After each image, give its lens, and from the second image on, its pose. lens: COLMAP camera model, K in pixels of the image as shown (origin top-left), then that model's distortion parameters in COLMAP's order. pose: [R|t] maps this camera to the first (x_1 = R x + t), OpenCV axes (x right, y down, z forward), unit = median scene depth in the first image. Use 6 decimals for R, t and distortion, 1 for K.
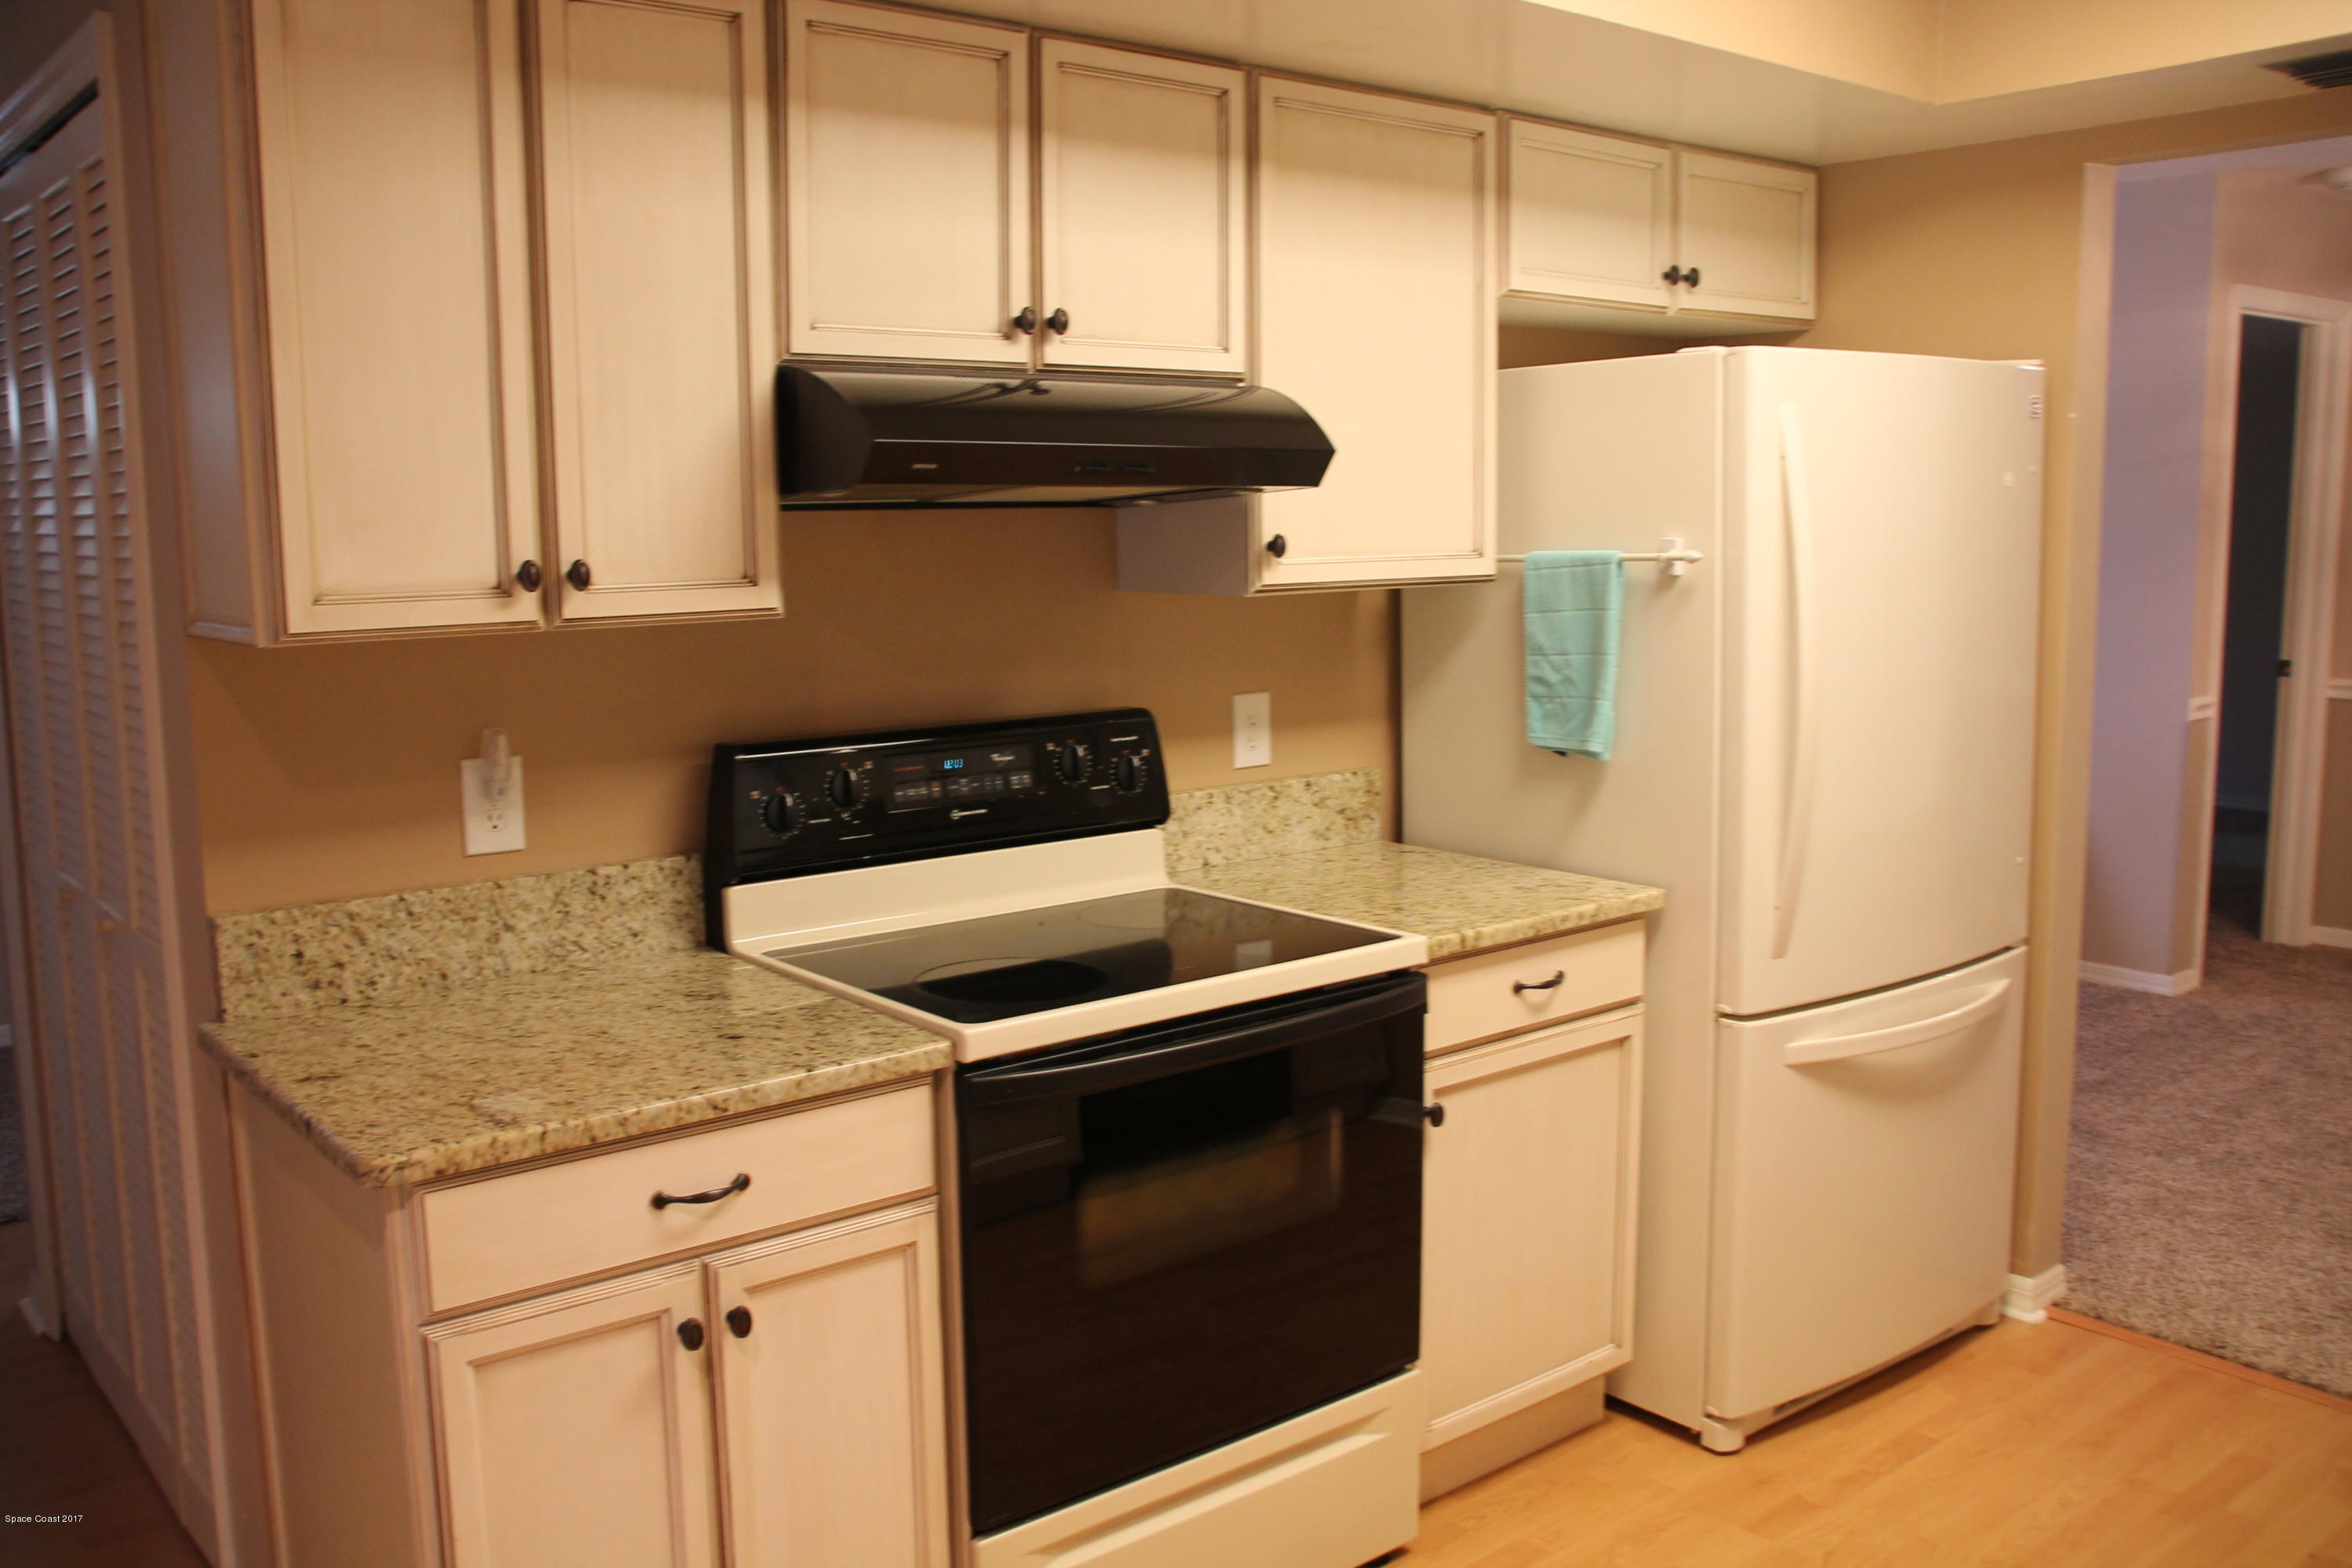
lens RADIAL K [[1997.7, 0, 1154.9], [0, 1997.7, 775.2], [0, 0, 1]] dist [-0.150237, 0.147489]
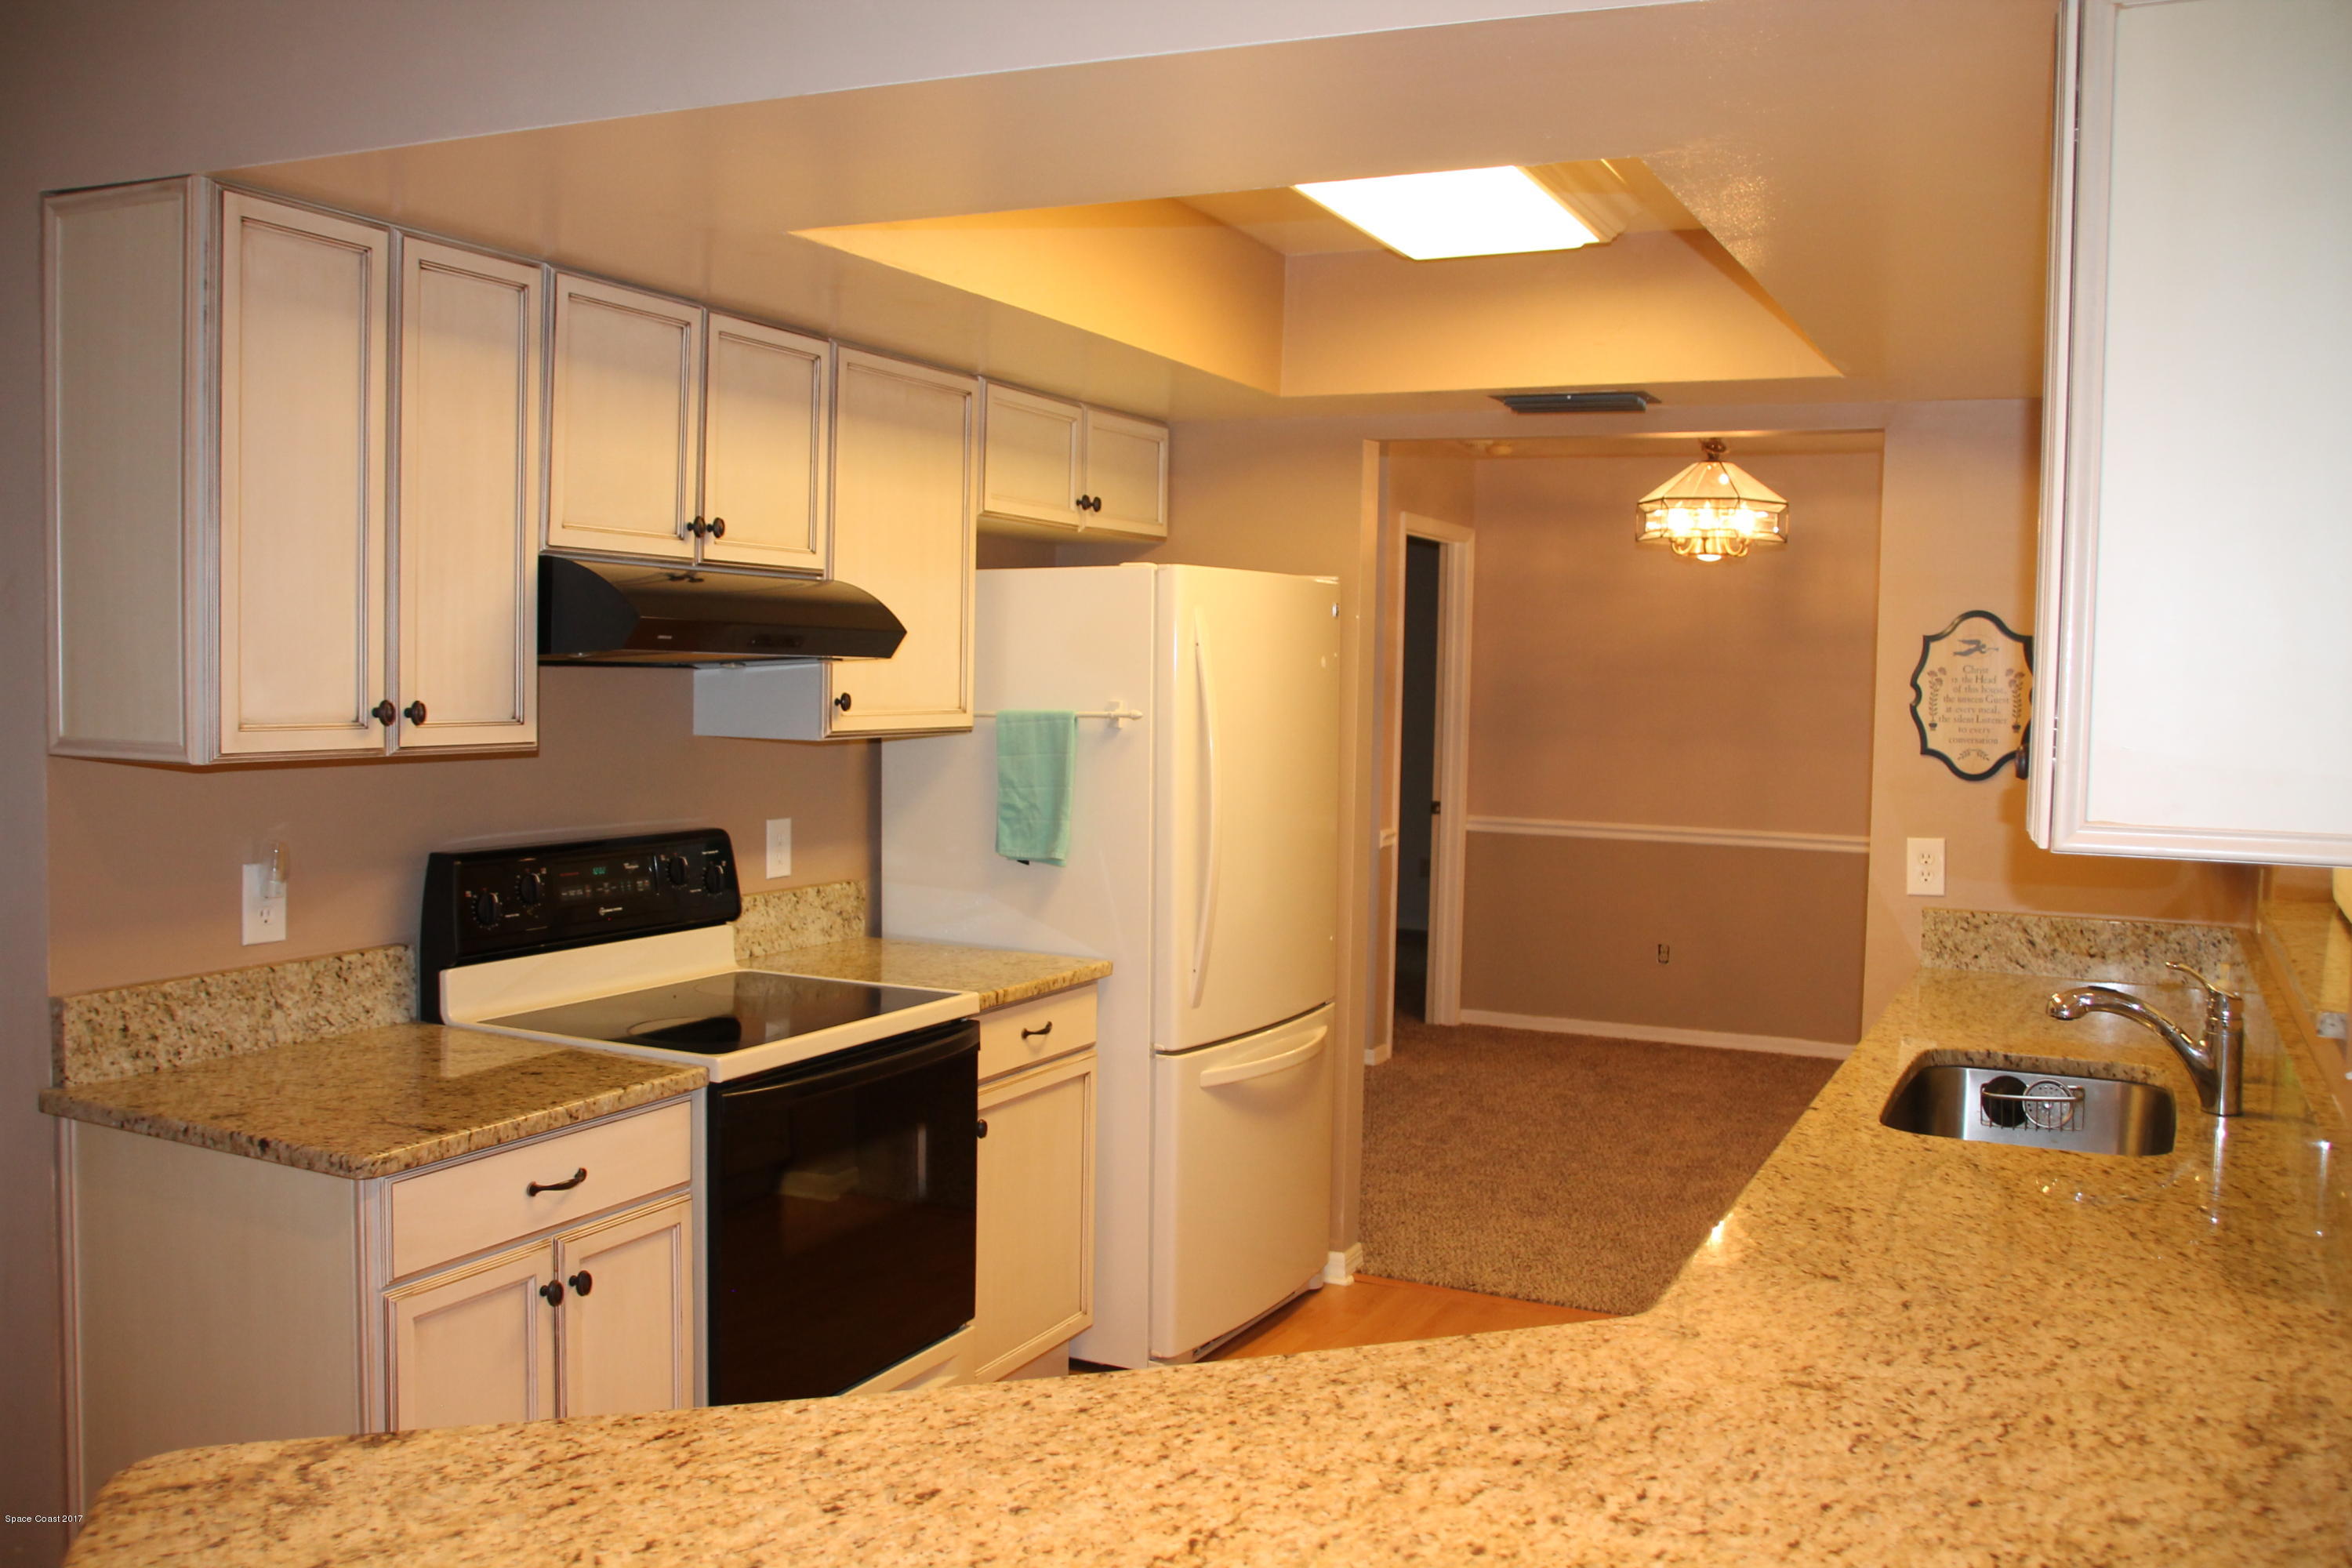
lens RADIAL K [[1997.7, 0, 1154.9], [0, 1997.7, 775.2], [0, 0, 1]] dist [-0.150237, 0.147489]
pose [[0.908748, 0.006723, 0.417291, -0.308834], [0.026459, 0.996931, -0.073682, 0.035821], [-0.416506, 0.077999, 0.905781, -0.273775]]
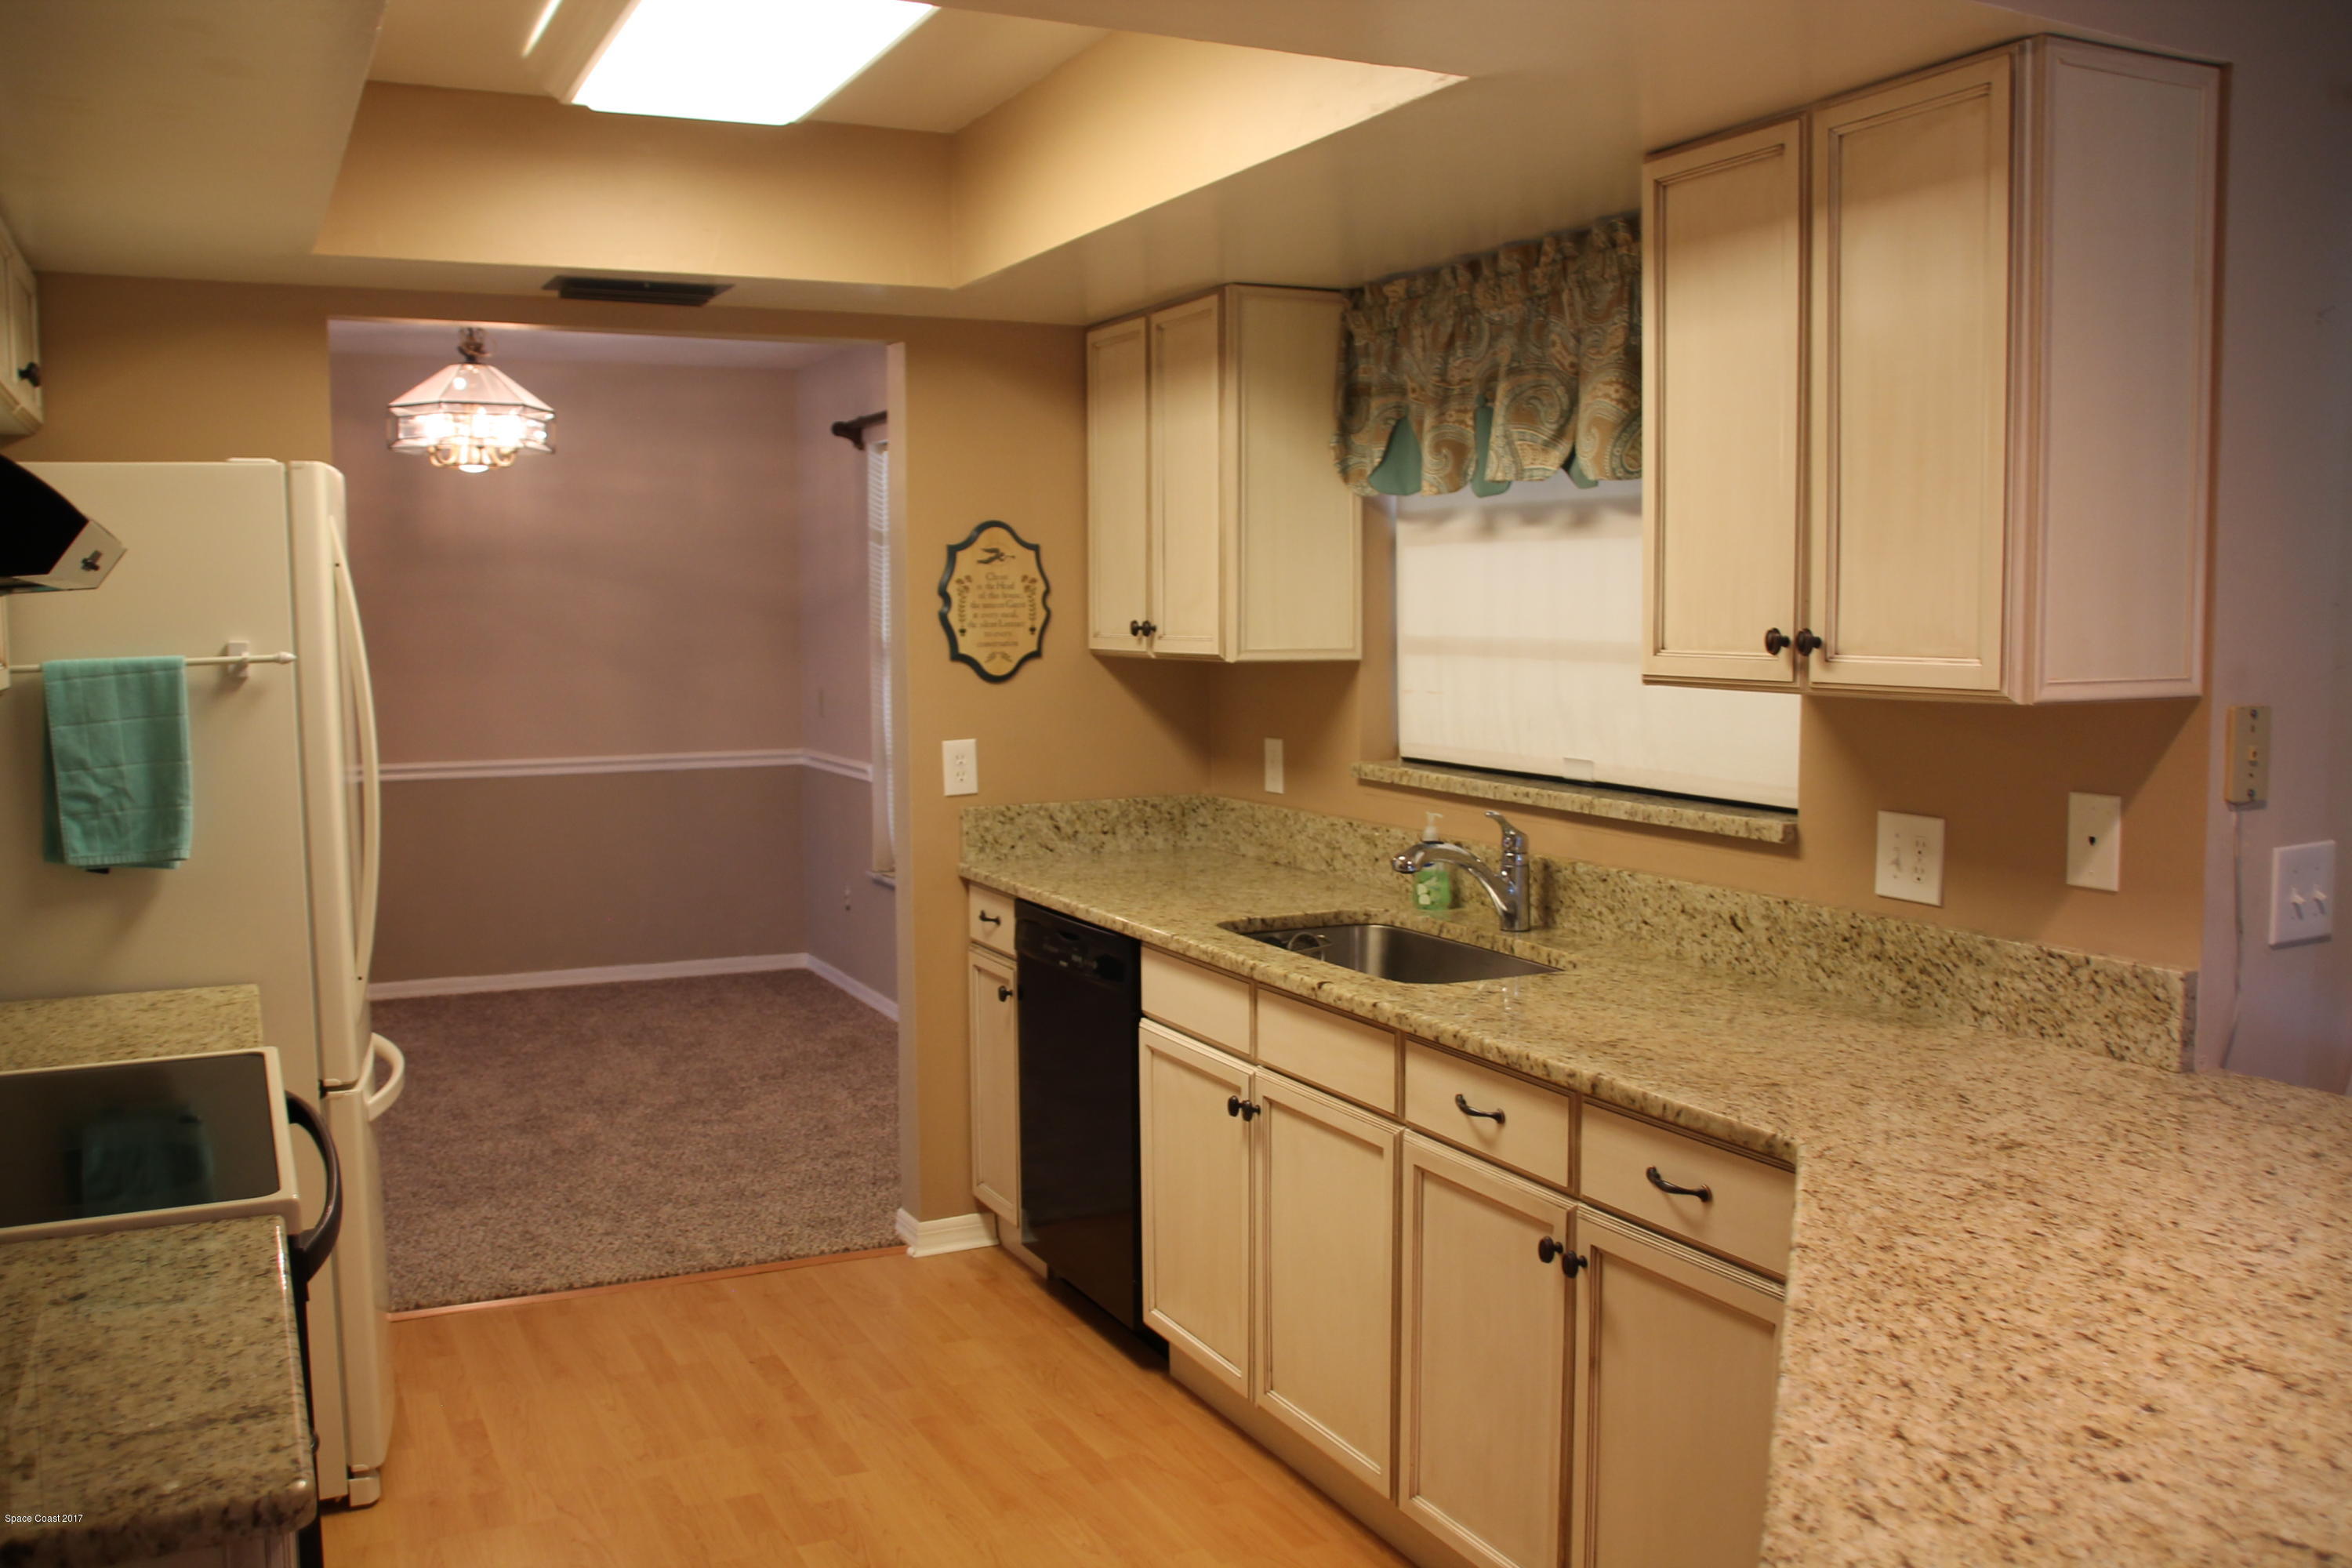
lens RADIAL K [[1994.2, 0, 1173.5], [0, 1994.2, 782.7], [0, 0, 1]] dist [-0.148444, 0.148219]
pose [[0.222506, -0.078356, 0.971778, -0.660458], [0.134461, 0.989706, 0.049014, -0.033567], [-0.965615, 0.119760, 0.230751, 0.327204]]
